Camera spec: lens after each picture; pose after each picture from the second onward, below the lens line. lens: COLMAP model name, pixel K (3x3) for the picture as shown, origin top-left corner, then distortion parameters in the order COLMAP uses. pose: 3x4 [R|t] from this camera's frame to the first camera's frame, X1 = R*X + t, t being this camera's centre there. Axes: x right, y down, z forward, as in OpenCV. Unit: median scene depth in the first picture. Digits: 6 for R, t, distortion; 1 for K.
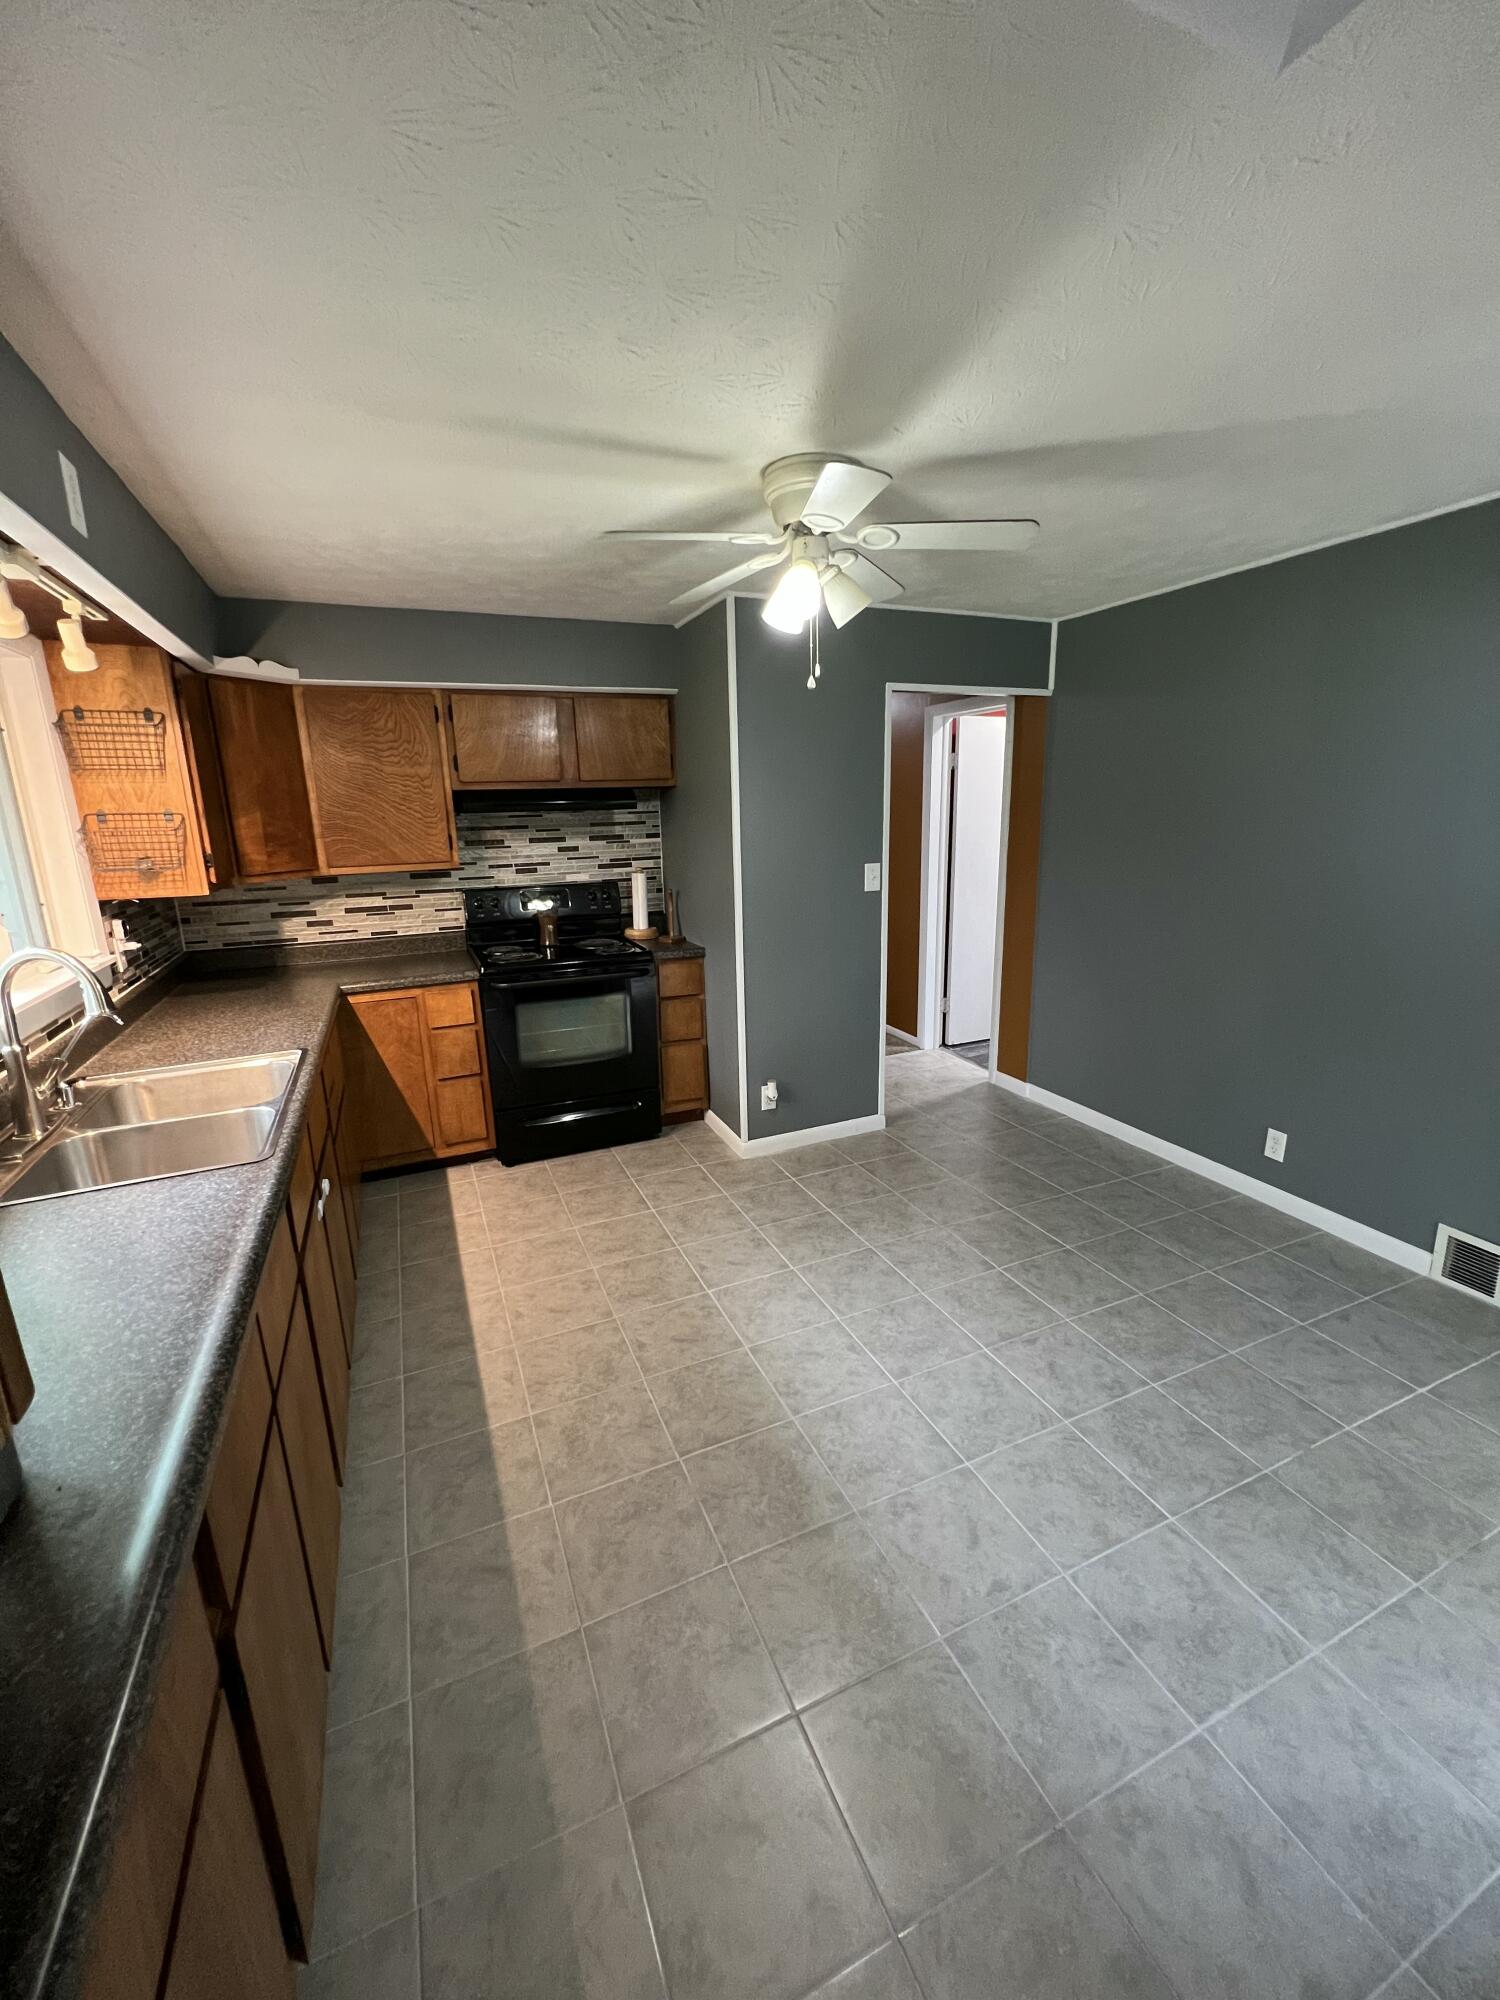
lens RADIAL K [[801.2, 0, 744.9], [0, 801.2, 1000.5], [0, 0, 1]] dist [-0.002114, 0.000957]
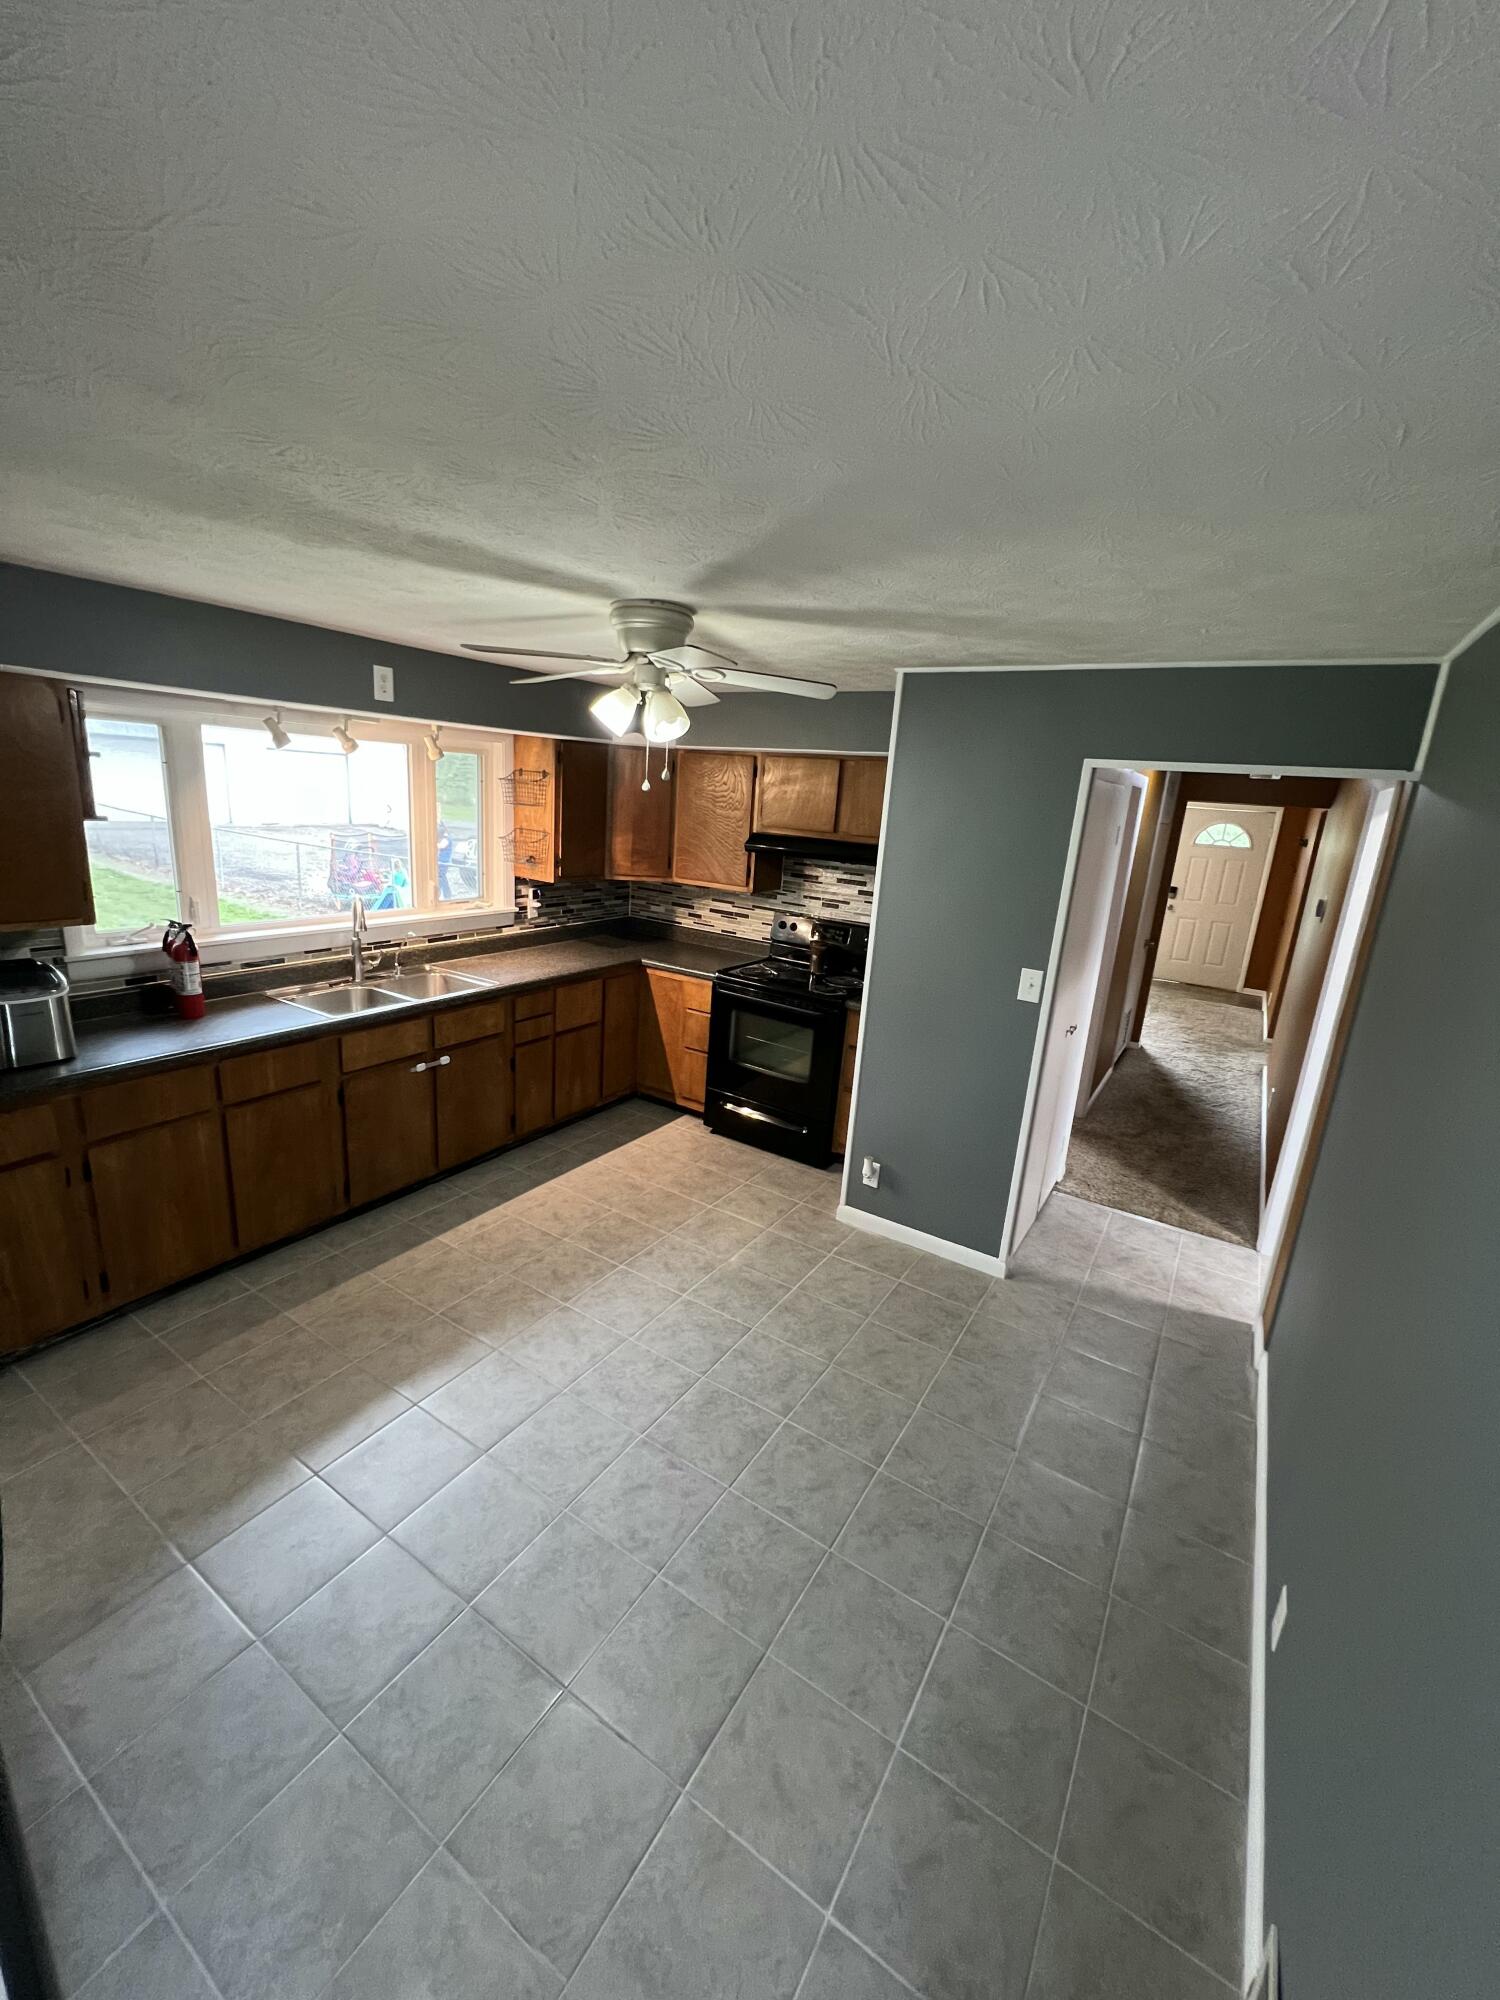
lens RADIAL K [[801.2, 0, 748.3], [0, 801.2, 999.0], [0, 0, 1]] dist [-0.002114, 0.000957]
pose [[0.555896, 0.269728, -0.786274, 0.702686], [-0.276102, 0.952103, 0.131410, -0.180491], [0.784059, 0.144041, 0.603742, 0.282635]]
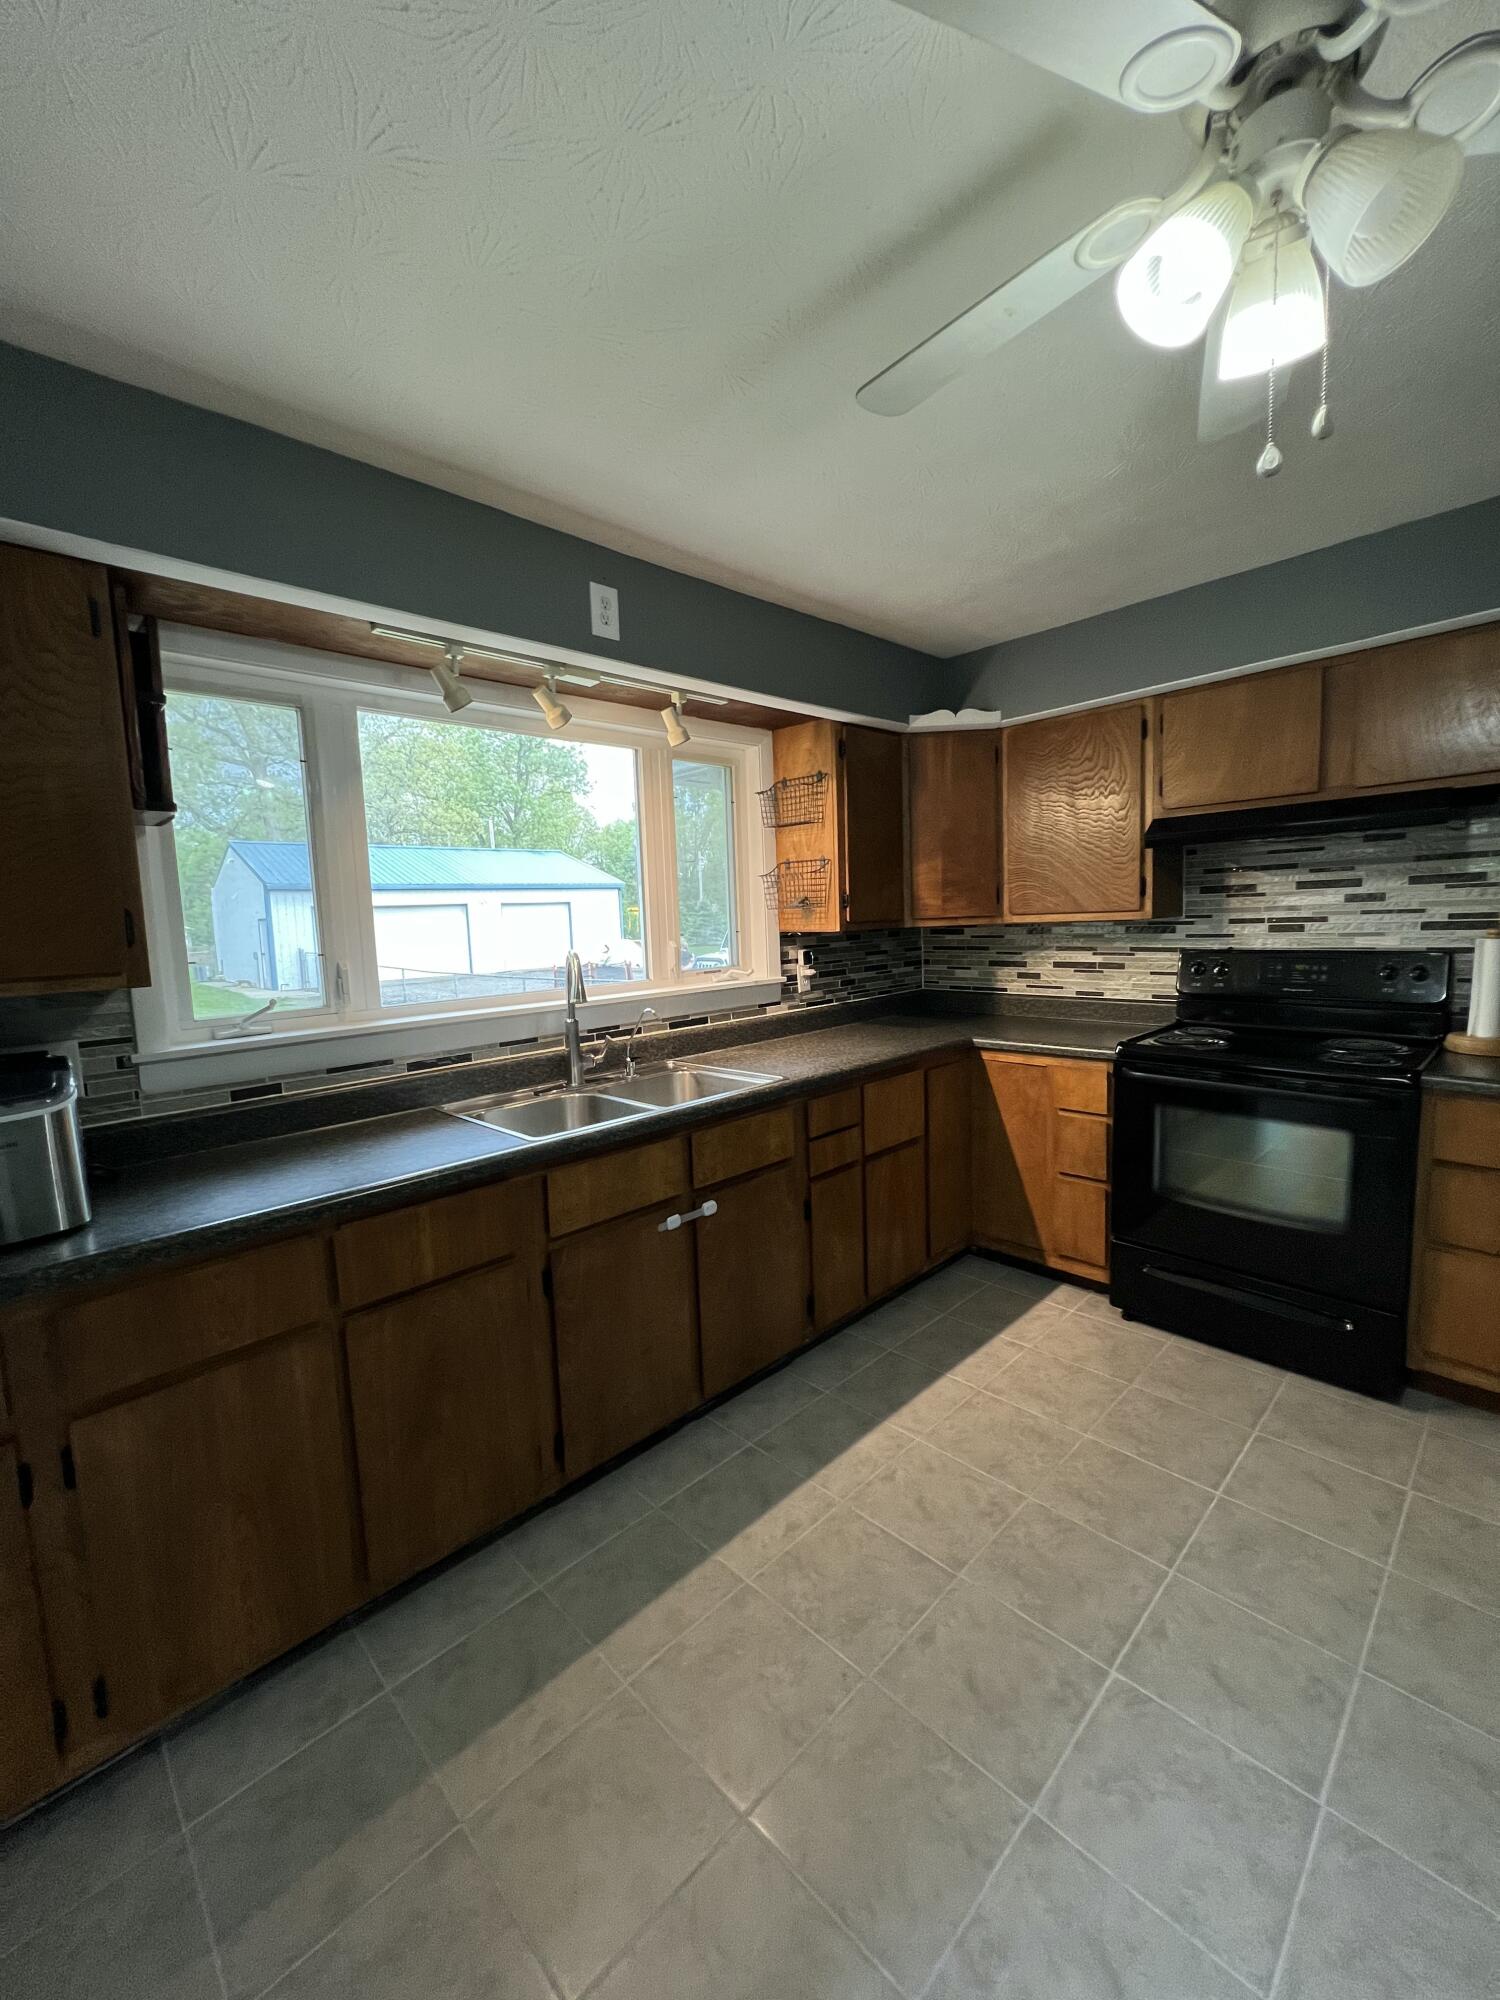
lens RADIAL K [[801.2, 0, 749.1], [0, 801.2, 999.7], [0, 0, 1]] dist [-0.002114, 0.000957]
pose [[0.355476, 0.107596, -0.928472, 0.251718], [-0.191992, 0.980576, 0.040127, -0.046858], [0.914755, 0.163995, 0.369229, 0.386847]]
